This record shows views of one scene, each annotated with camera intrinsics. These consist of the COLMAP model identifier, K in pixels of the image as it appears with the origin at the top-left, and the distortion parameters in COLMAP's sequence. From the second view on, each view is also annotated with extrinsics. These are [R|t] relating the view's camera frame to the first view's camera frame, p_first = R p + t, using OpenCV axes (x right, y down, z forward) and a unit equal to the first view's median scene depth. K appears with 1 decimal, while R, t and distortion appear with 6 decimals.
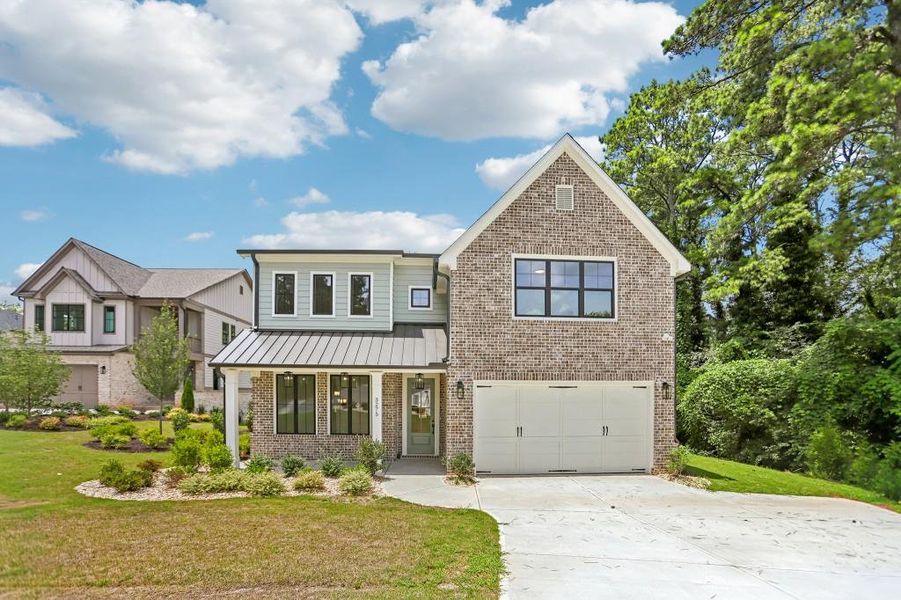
lens RADIAL K [[390.3, 0, 451.8], [0, 390.3, 391.6], [0, 0, 1]] dist [-0.013388, 0.000375]
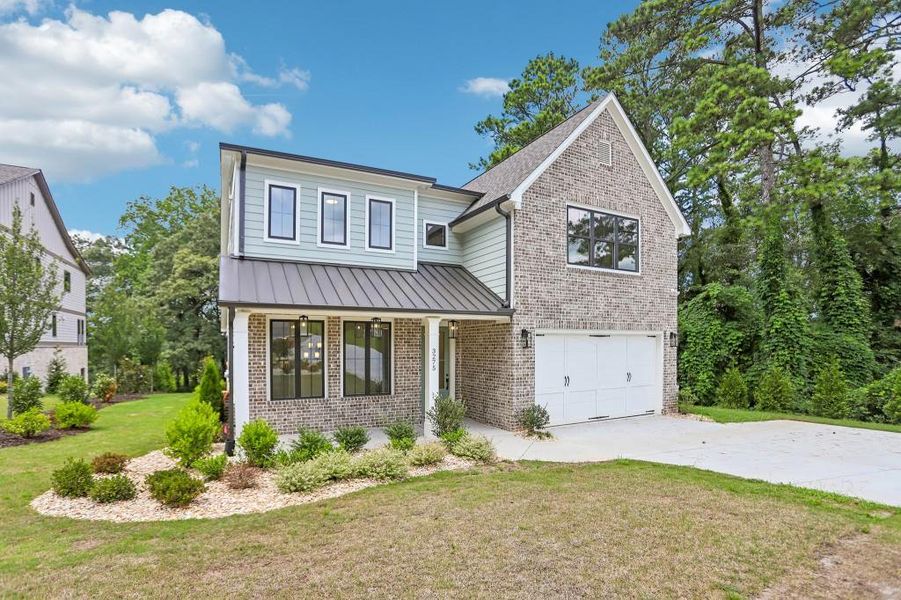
lens RADIAL K [[409.6, 0, 450.9], [0, 409.6, 339.2], [0, 0, 1]] dist [-0.013879, -0.000029]
pose [[0.917964, -0.001435, 0.396661, -0.501431], [0.007032, 0.999895, -0.012657, 0.007033], [-0.396601, 0.014408, 0.917878, 0.170747]]
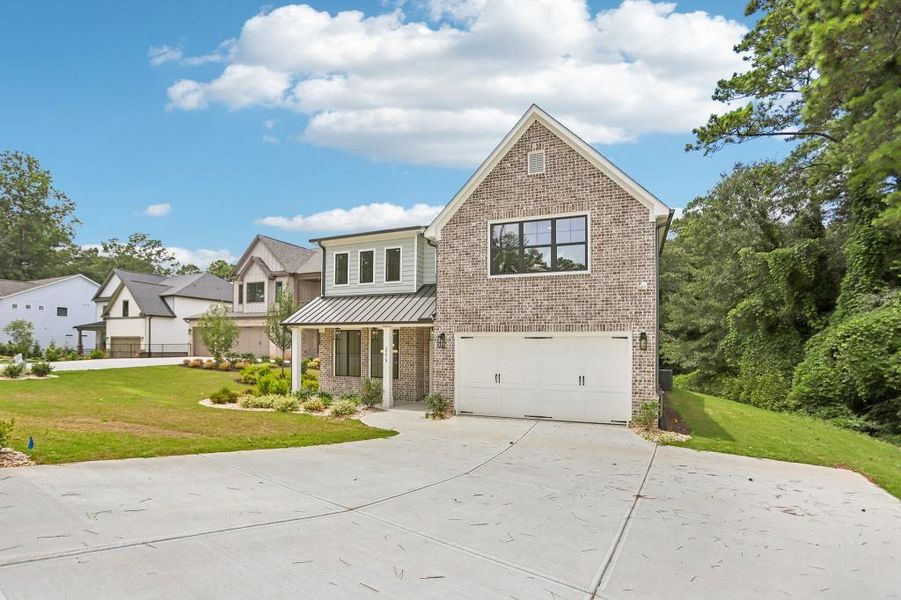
lens RADIAL K [[409.6, 0, 450.9], [0, 409.6, 339.2], [0, 0, 1]] dist [-0.013879, -0.000029]
pose [[0.915928, -0.005723, -0.401302, 0.516223], [-0.004772, 0.999672, -0.025150, 0.020775], [0.401314, 0.024950, 0.915601, -0.118434]]
